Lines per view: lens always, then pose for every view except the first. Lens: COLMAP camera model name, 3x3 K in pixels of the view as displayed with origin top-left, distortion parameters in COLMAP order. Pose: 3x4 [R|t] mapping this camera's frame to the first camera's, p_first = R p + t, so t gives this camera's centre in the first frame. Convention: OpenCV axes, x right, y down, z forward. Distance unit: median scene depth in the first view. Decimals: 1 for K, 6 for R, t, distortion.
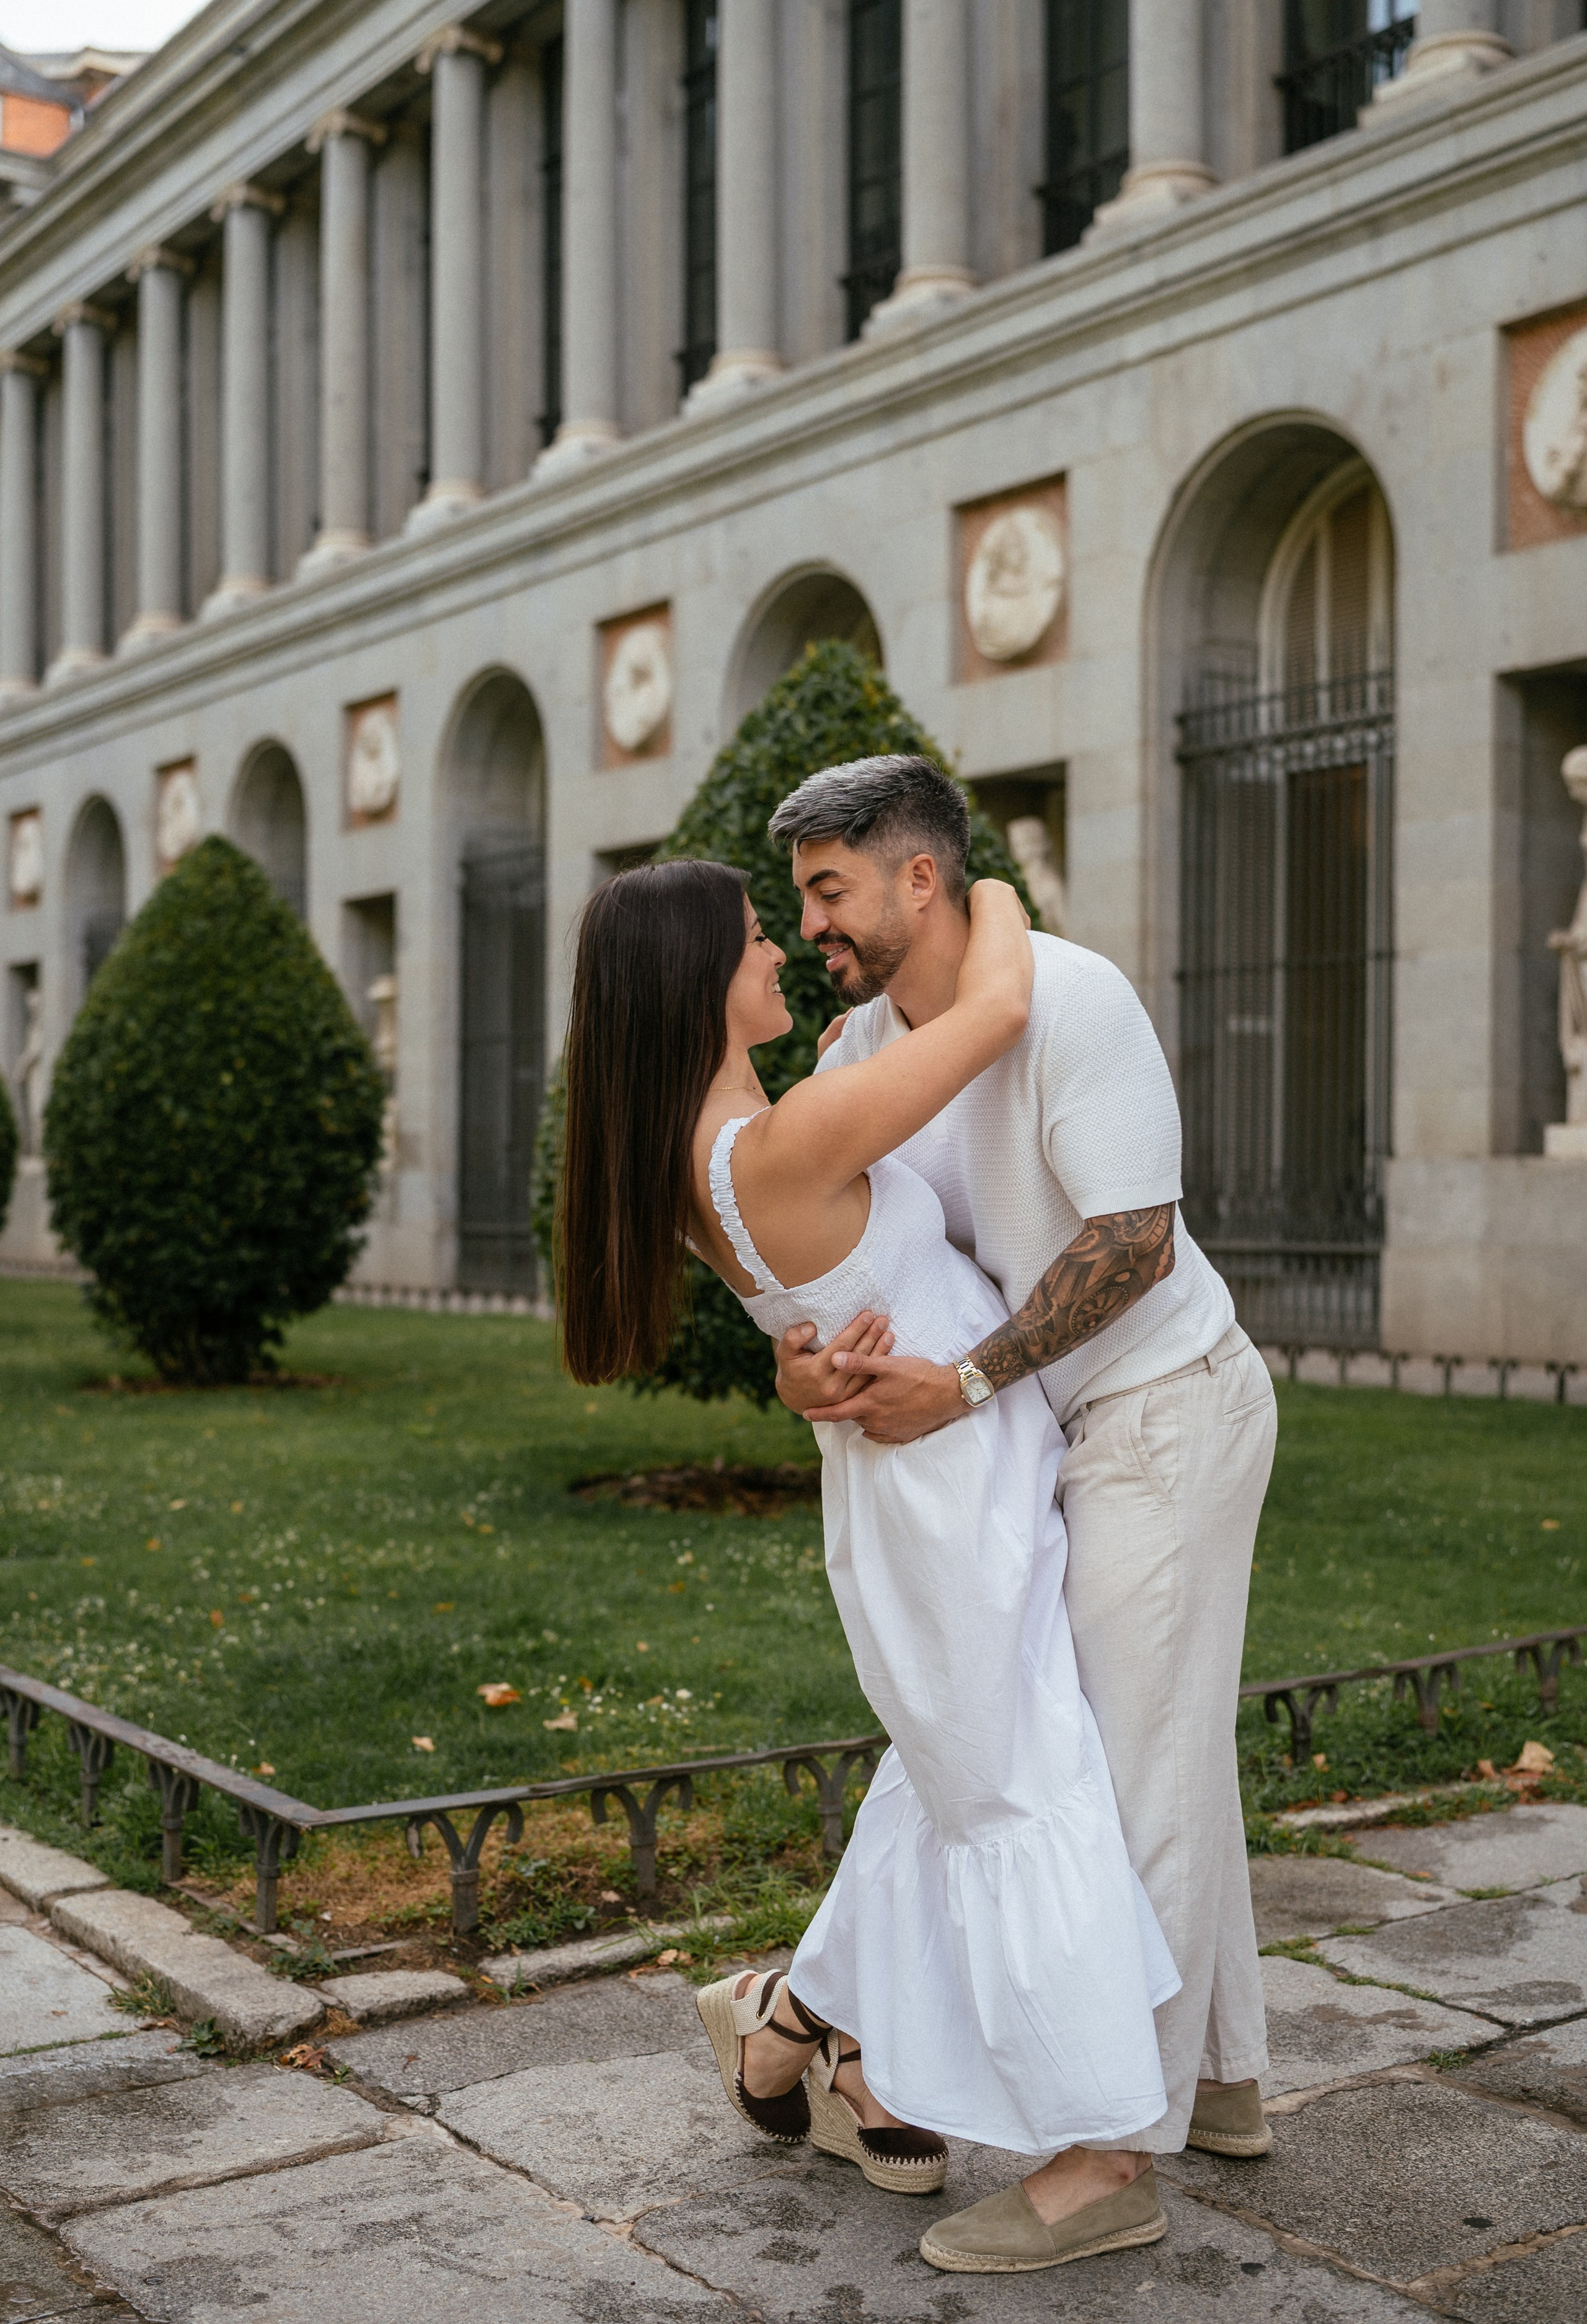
lens RADIAL K [[2646.8, 0, 859.9], [0, 2646.8, 1205.5], [0, 0, 1]] dist [-0.002554, -0.027992]
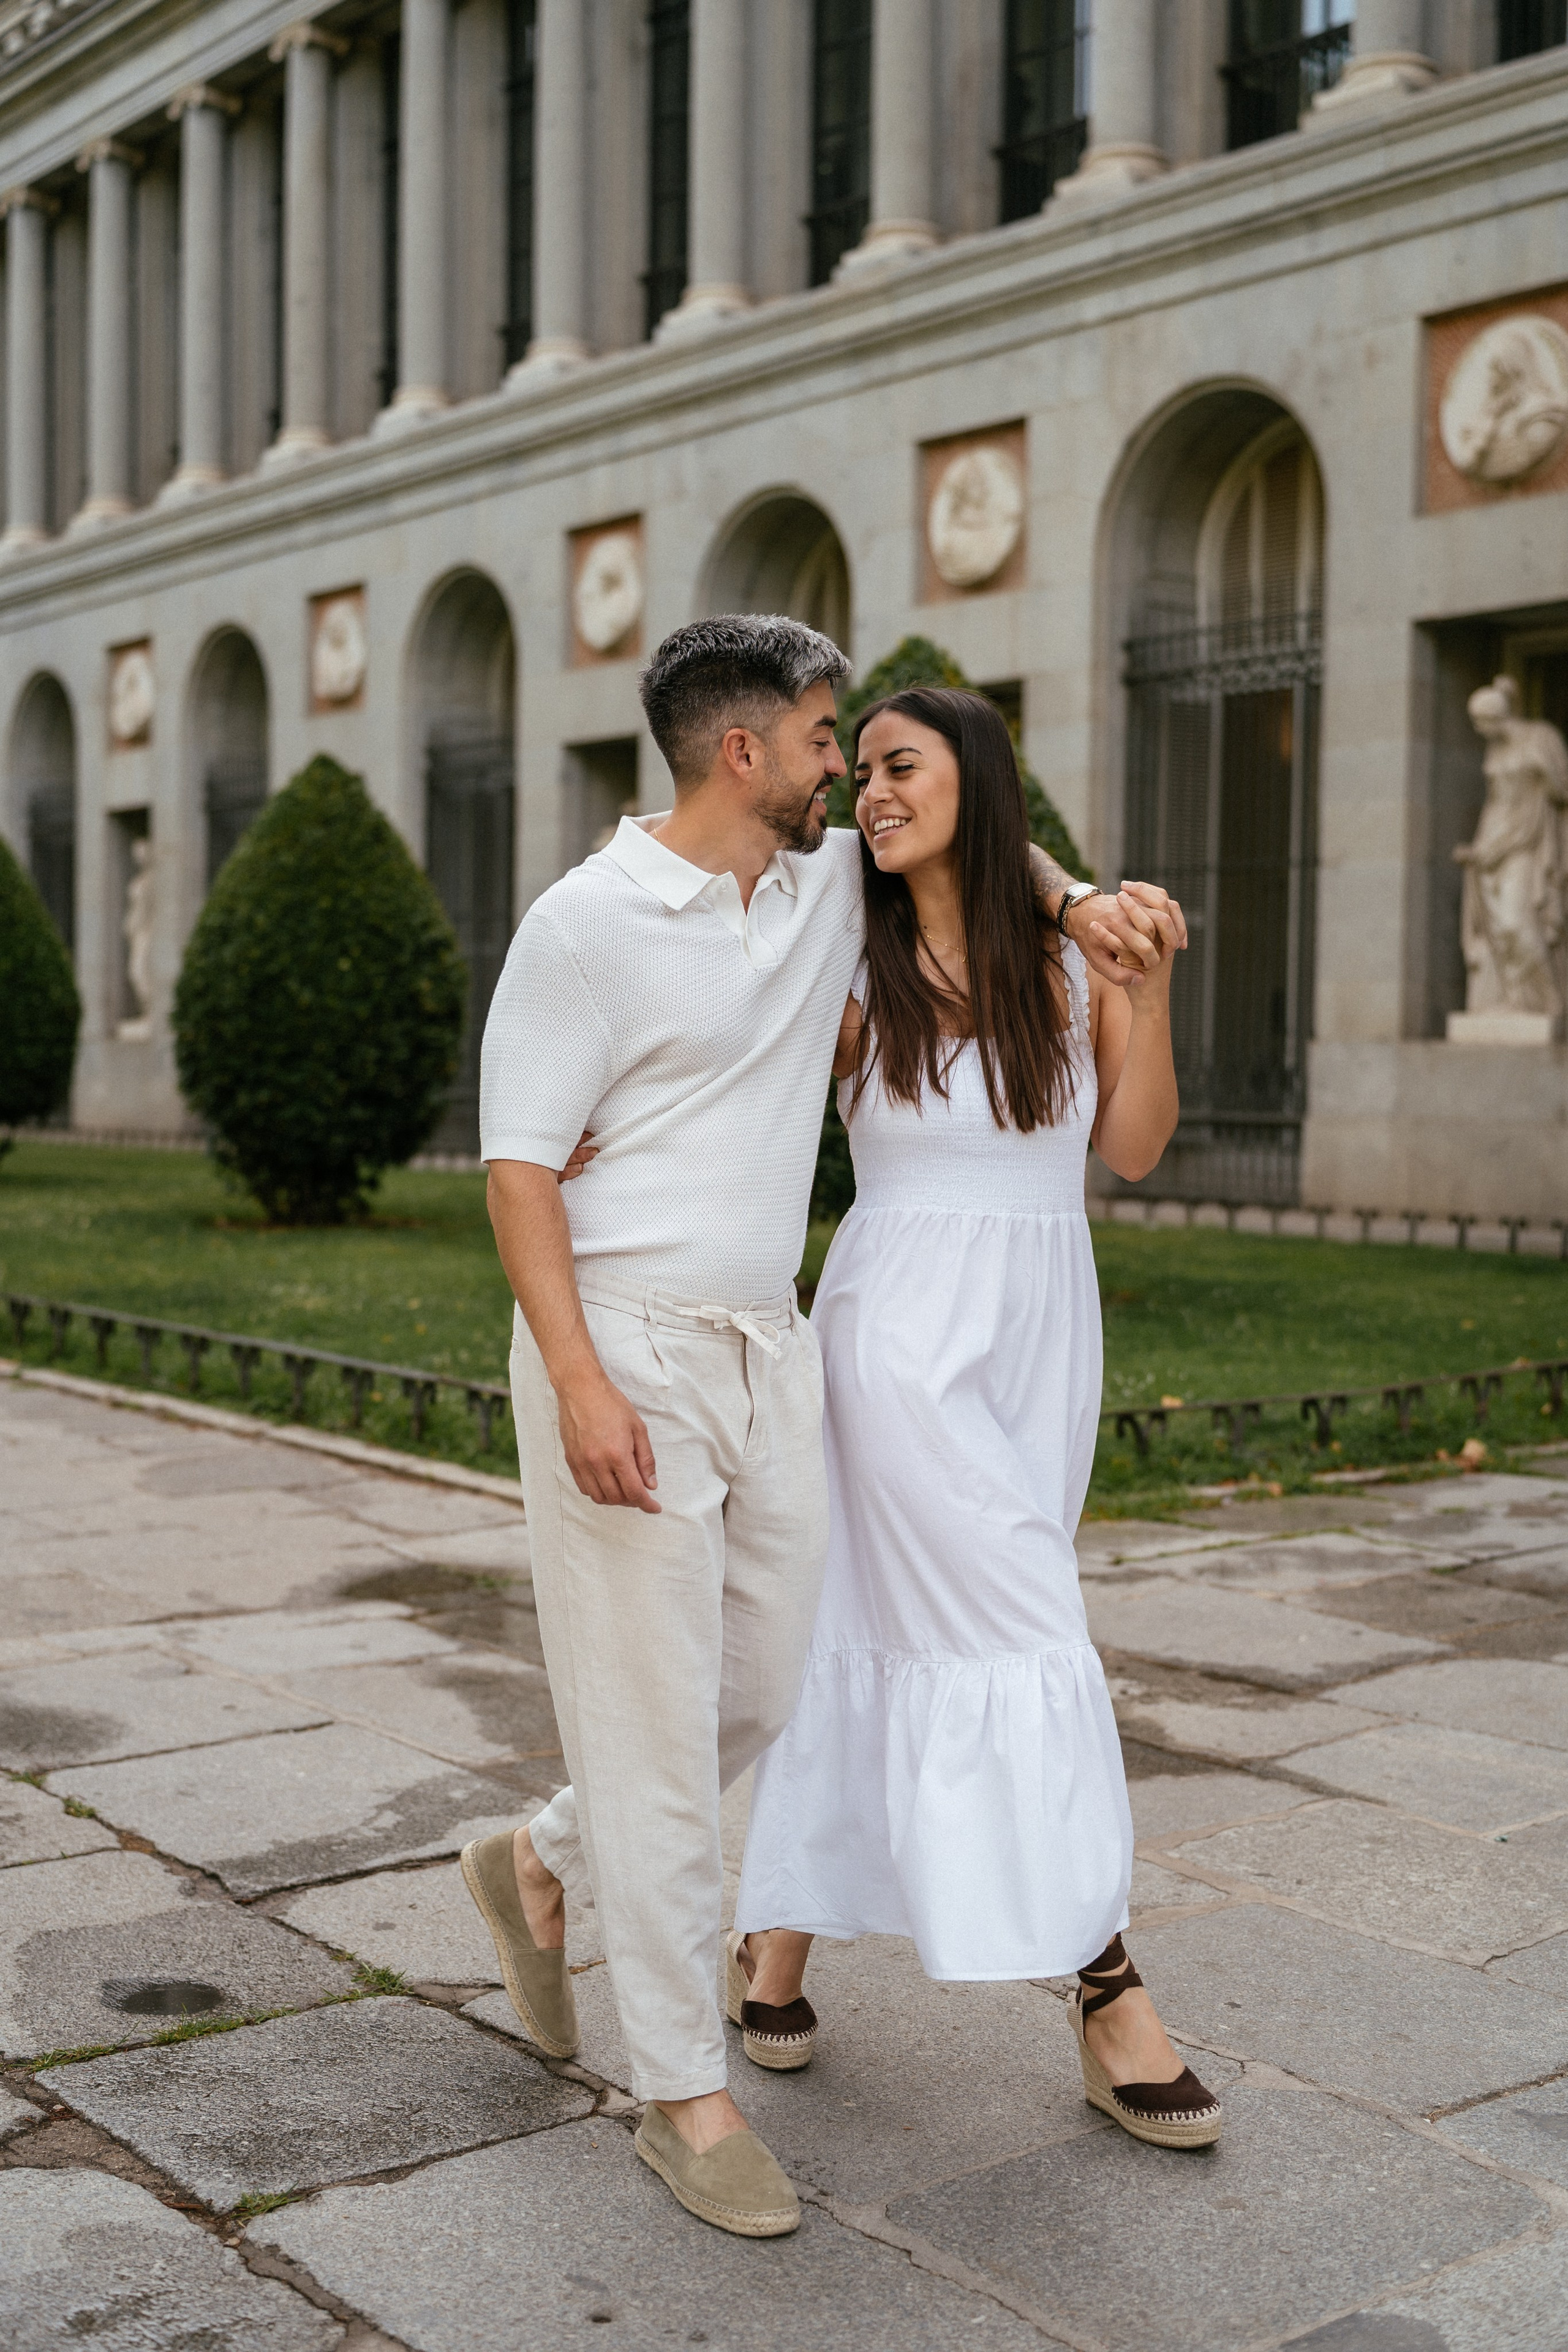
lens RADIAL K [[2723.5, 0, 784.0], [0, 2723.5, 1176.0], [0, 0, 1]] dist [-0.027283, 0.015596]
pose [[0.999618, 0.009374, 0.026005, -0.055057], [-0.010324, 0.999276, 0.036616, -0.000068], [-0.025643, -0.036870, 0.998991, -0.163264]]
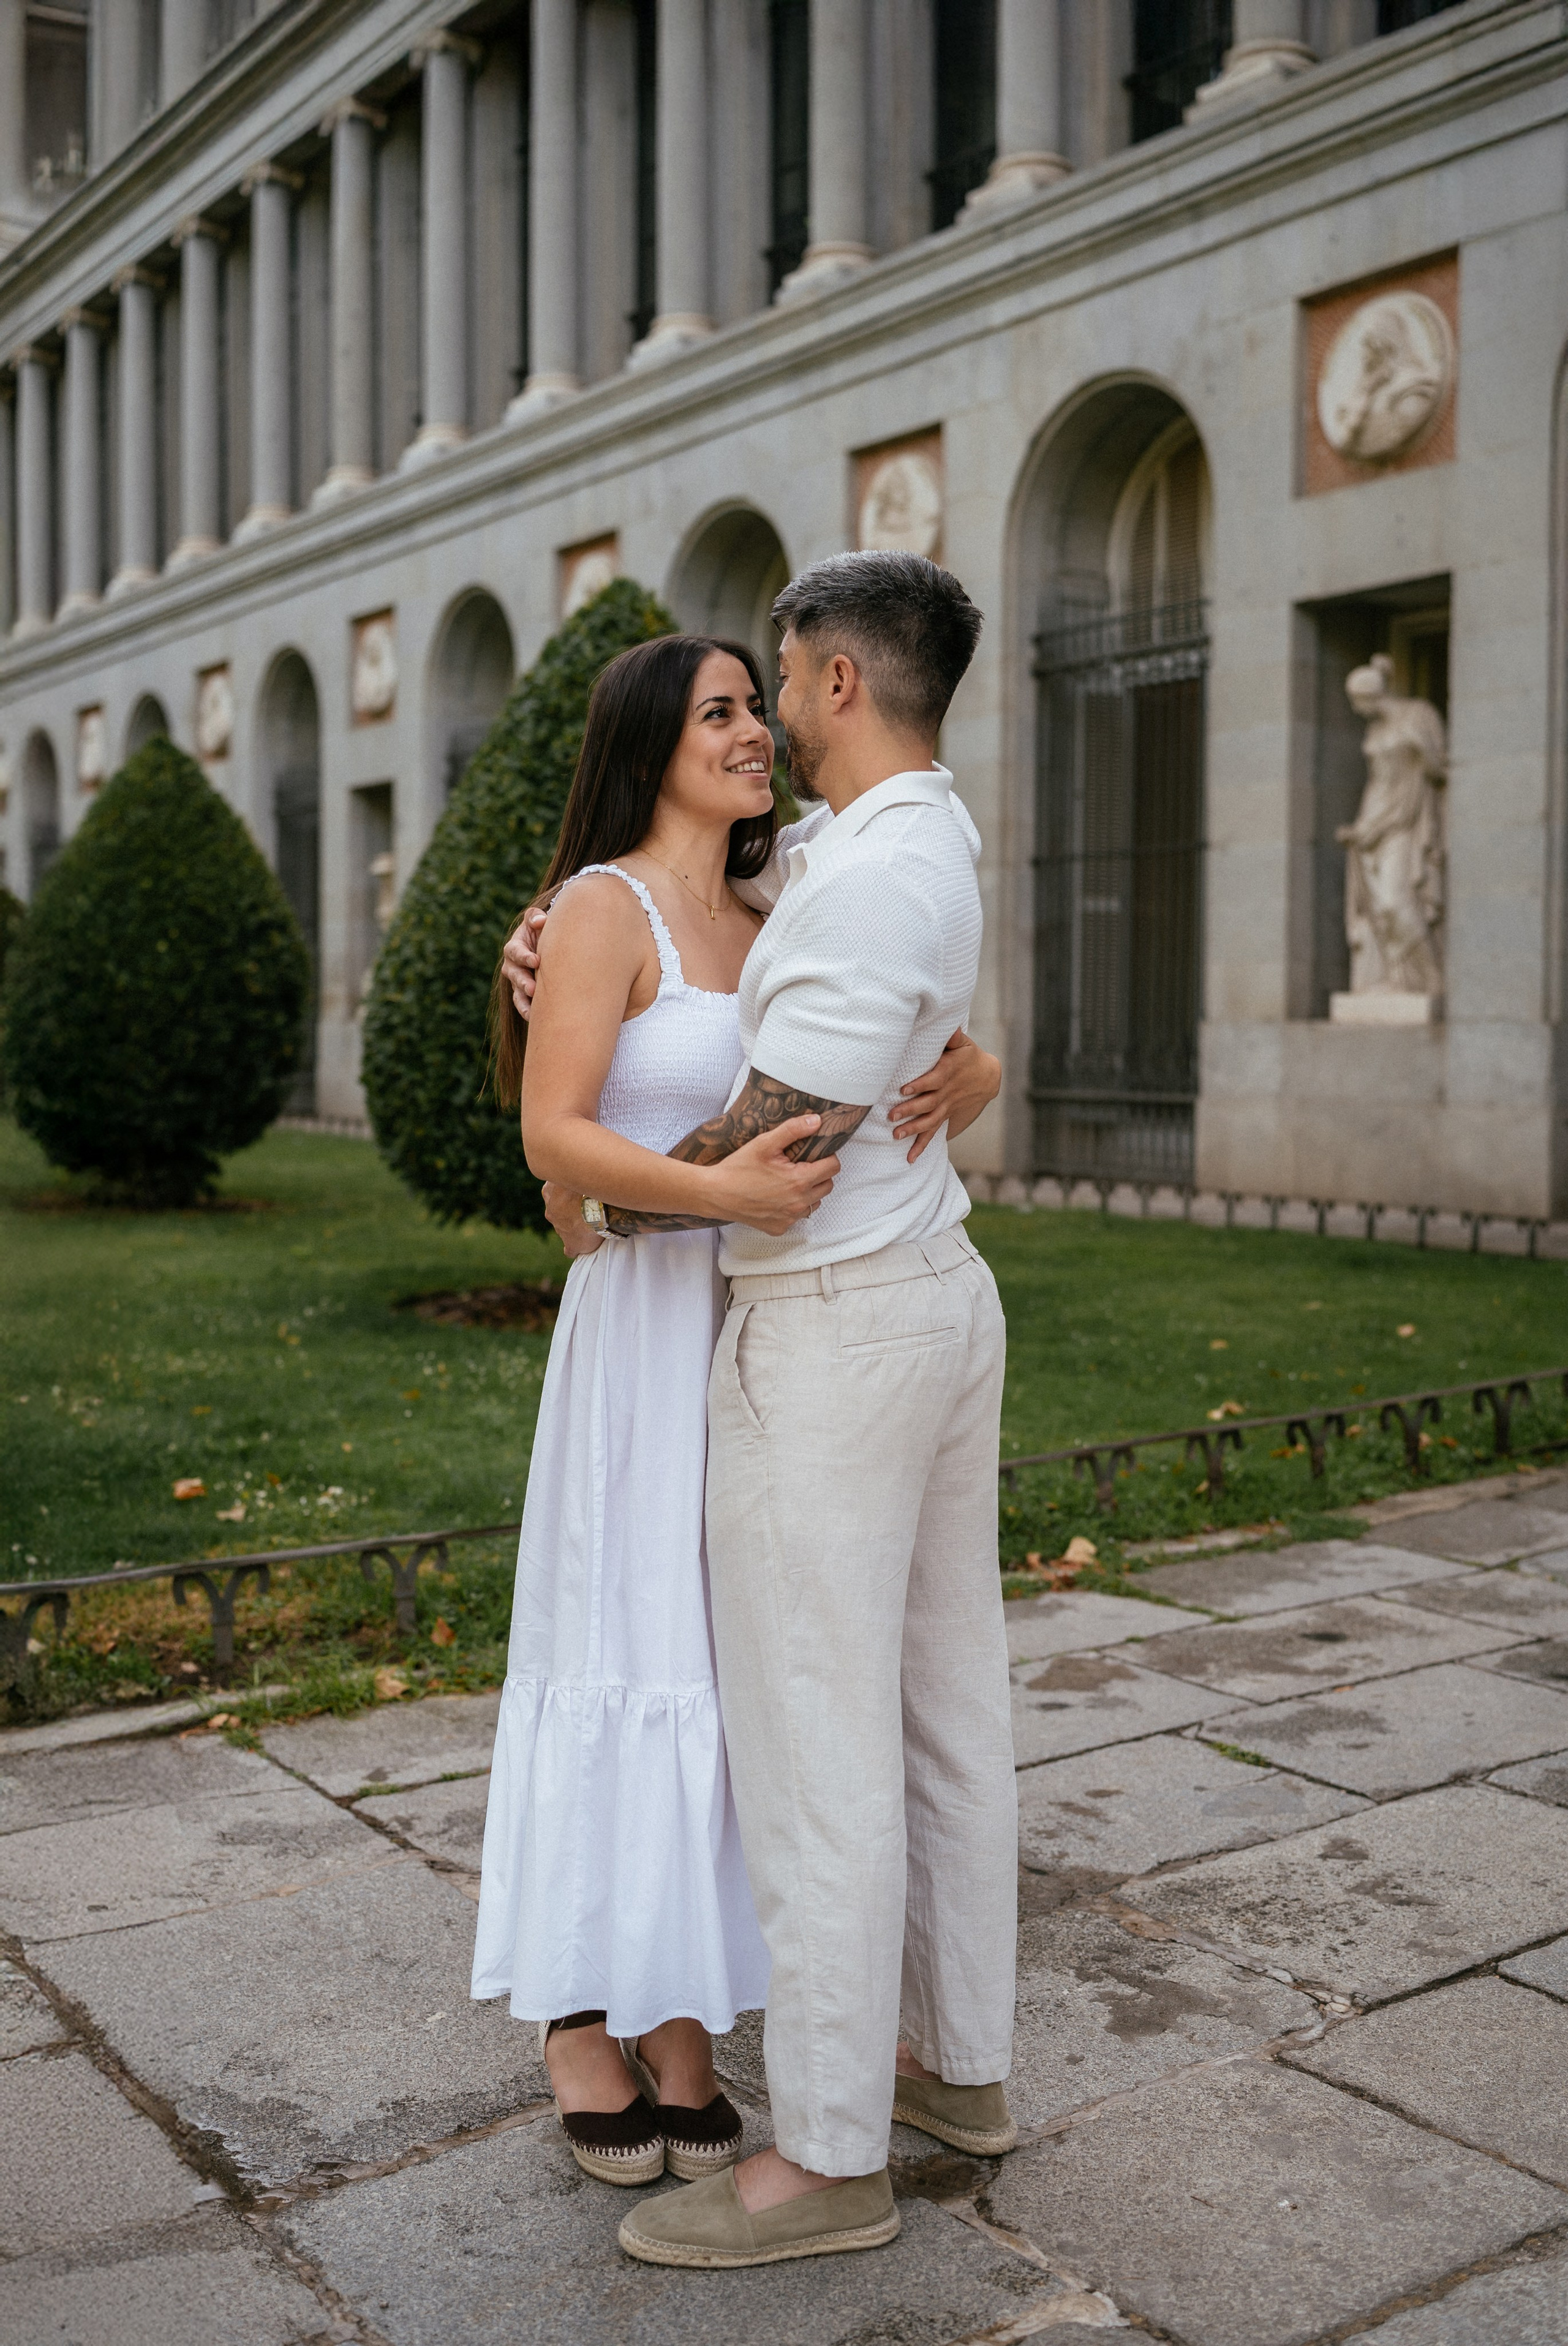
lens RADIAL K [[2289.8, 0, 839.9], [0, 2289.8, 1073.9], [0, 0, 1]] dist [0.009807, -0.025049]
pose [[0.999957, 0.008143, -0.004479, 0.043837], [-0.008102, 0.999924, 0.009287, -0.002750], [0.004554, -0.009250, 0.999947, -0.001631]]
